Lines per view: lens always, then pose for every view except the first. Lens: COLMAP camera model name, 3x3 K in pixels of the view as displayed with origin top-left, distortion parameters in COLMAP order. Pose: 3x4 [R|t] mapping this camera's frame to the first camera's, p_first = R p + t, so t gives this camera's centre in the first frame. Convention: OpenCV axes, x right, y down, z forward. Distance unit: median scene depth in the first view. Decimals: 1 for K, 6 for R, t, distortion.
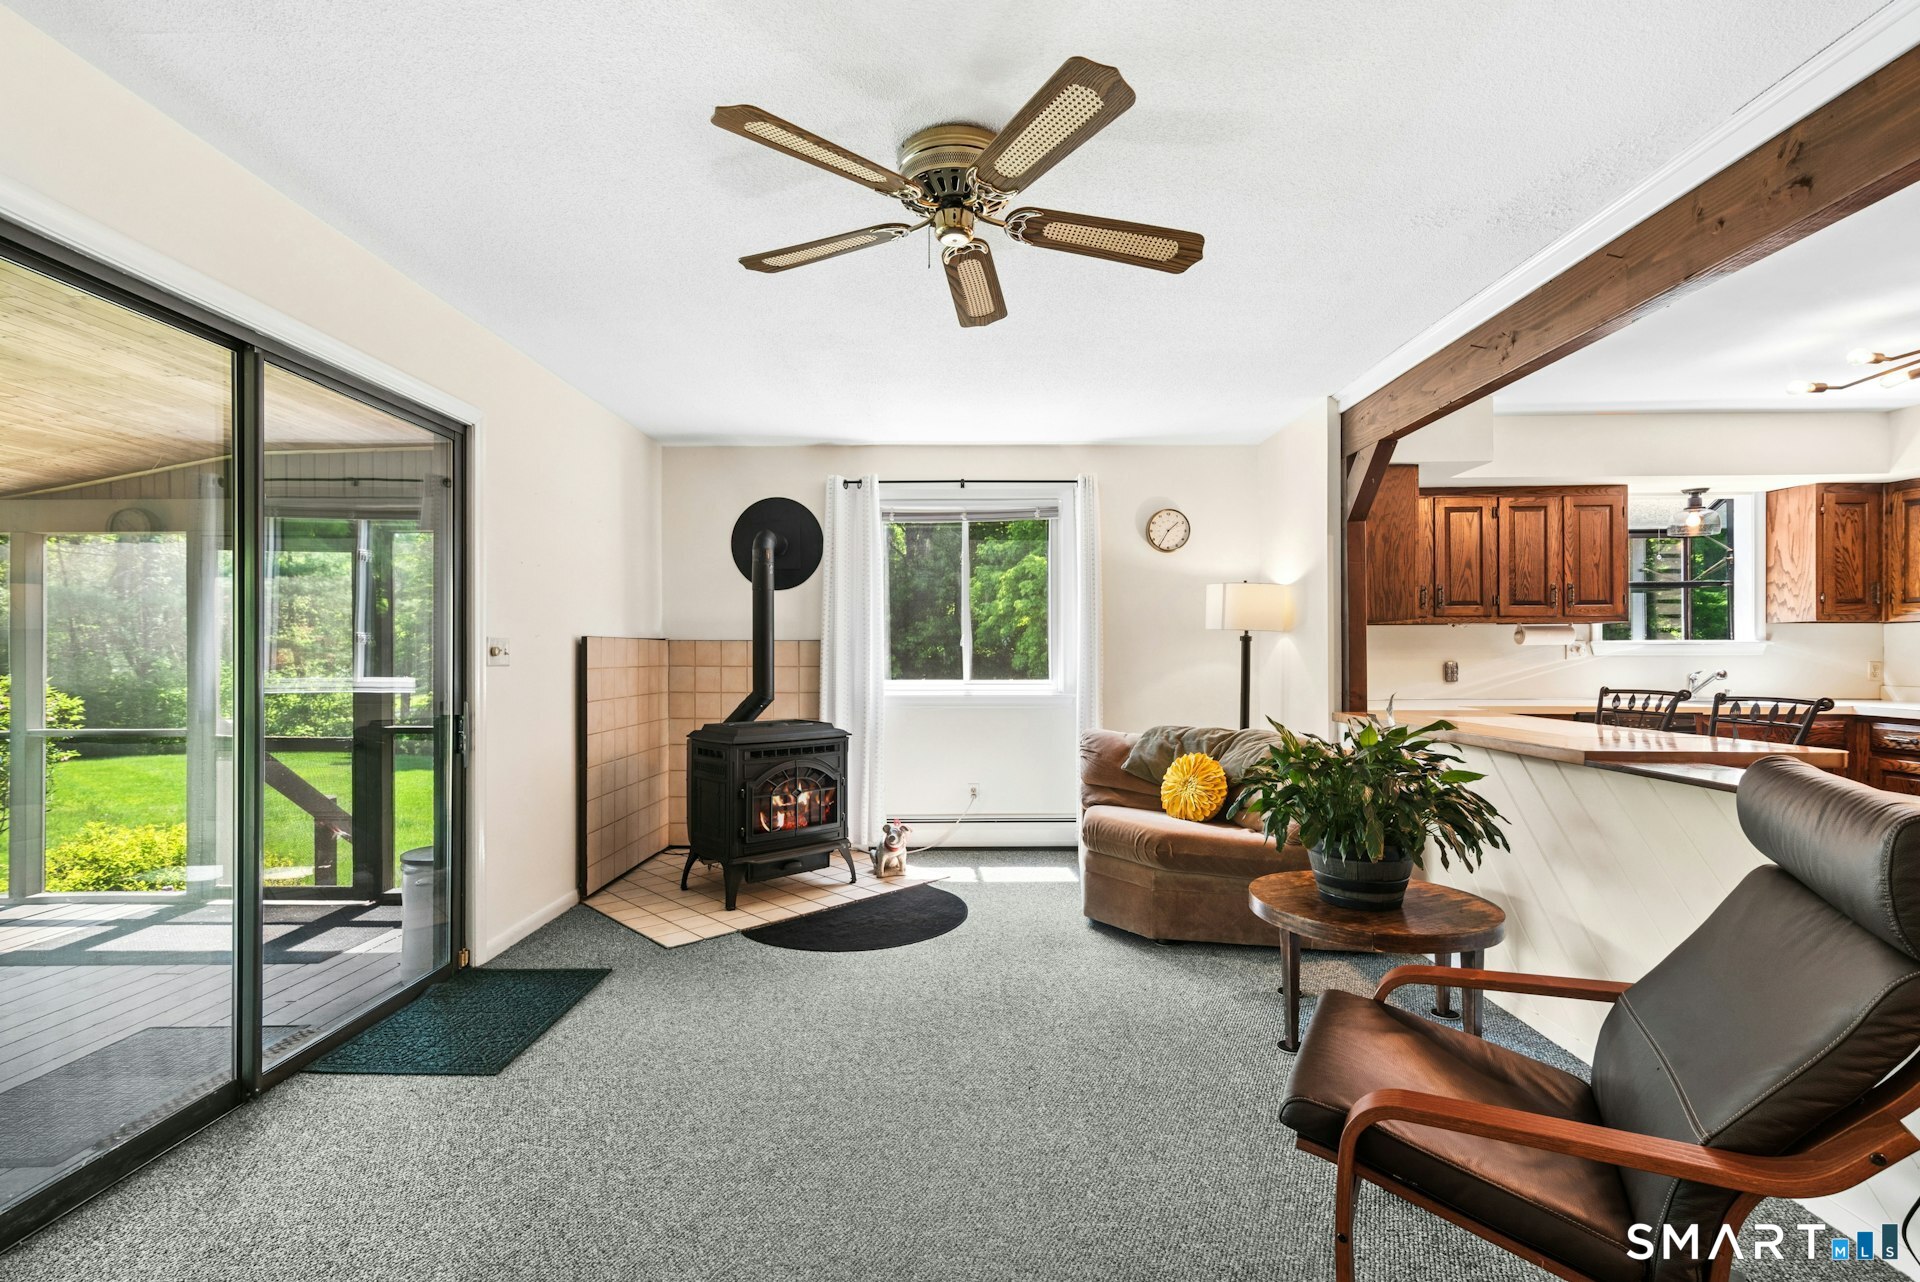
lens RADIAL K [[863.2, 0, 957.1], [0, 863.2, 653.1], [0, 0, 1]] dist [0.003972, 0.001140]
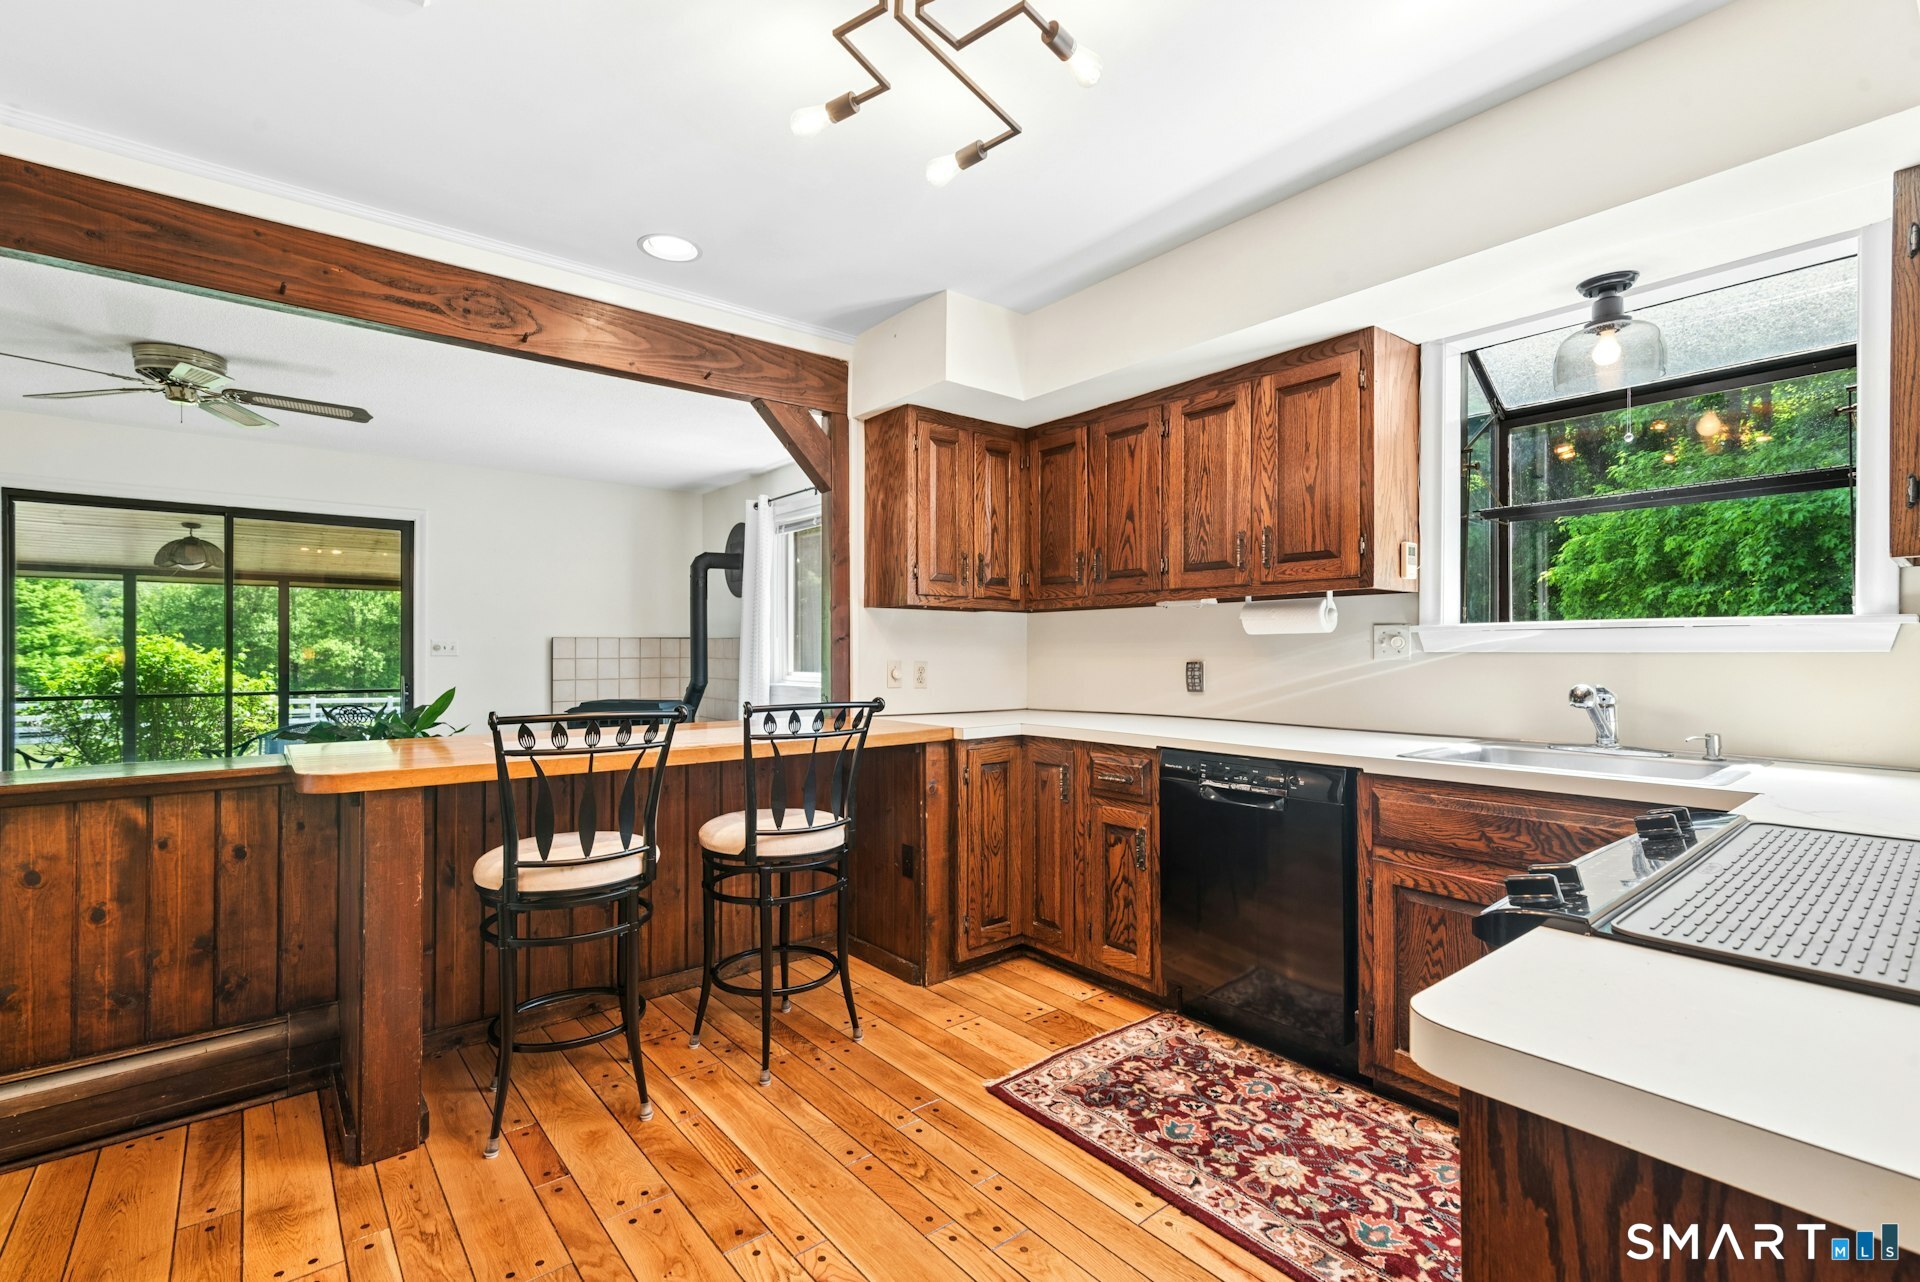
lens RADIAL K [[857.8, 0, 956.5], [0, 857.8, 646.0], [0, 0, 1]] dist [0.020574, 0.000097]
pose [[0.653519, -0.002448, -0.756906, 1.003966], [0.000349, 0.999996, -0.002932, 0.000433], [0.756910, 0.001652, 0.653517, 0.467575]]
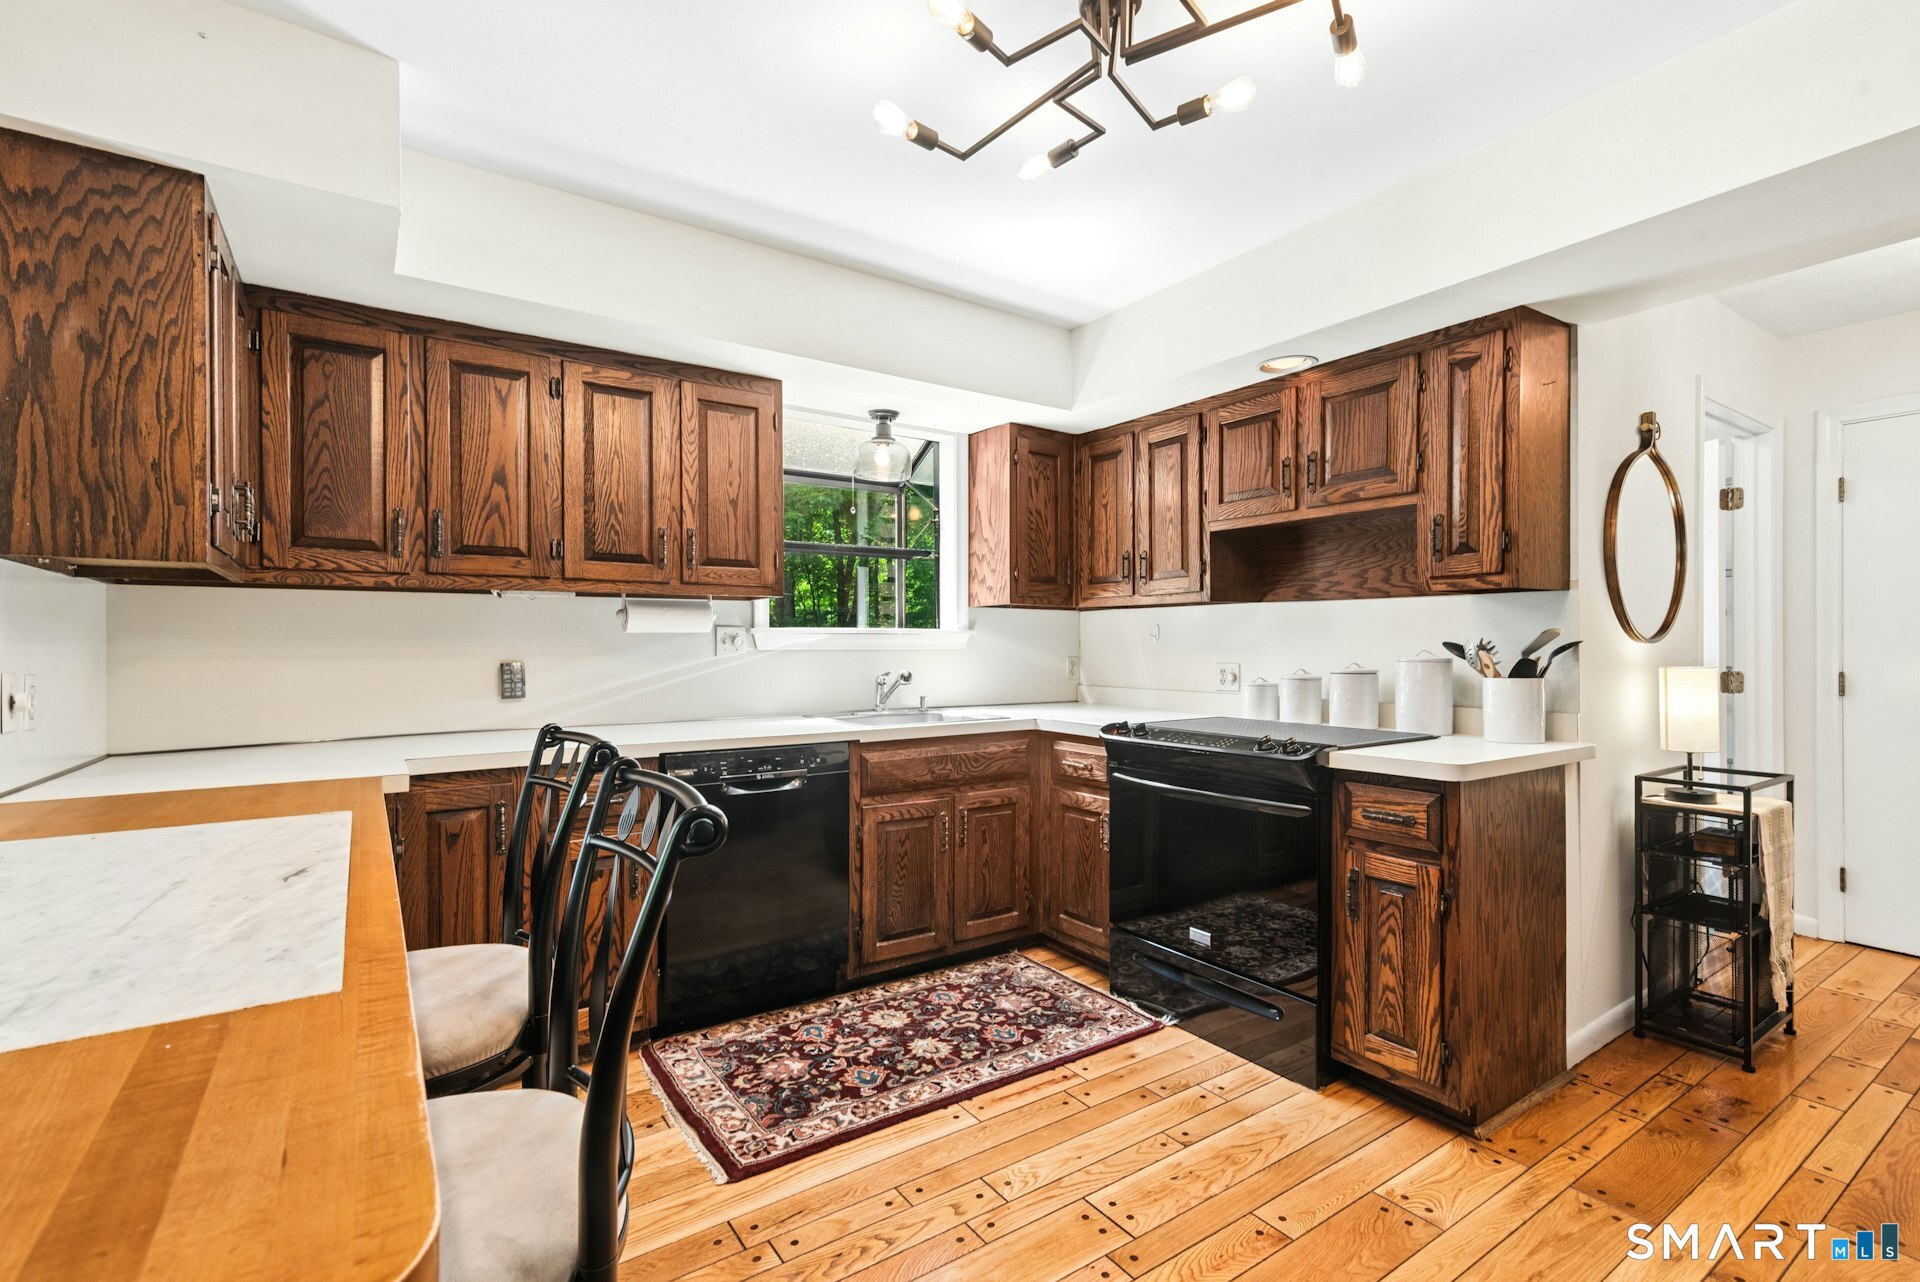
lens RADIAL K [[857.8, 0, 956.5], [0, 857.8, 646.0], [0, 0, 1]] dist [0.020574, 0.000097]
pose [[0.815466, 0.000557, 0.578805, 0.514193], [-0.000375, 1.000000, -0.000434, 0.000119], [-0.578805, 0.000137, 0.815466, 0.412044]]
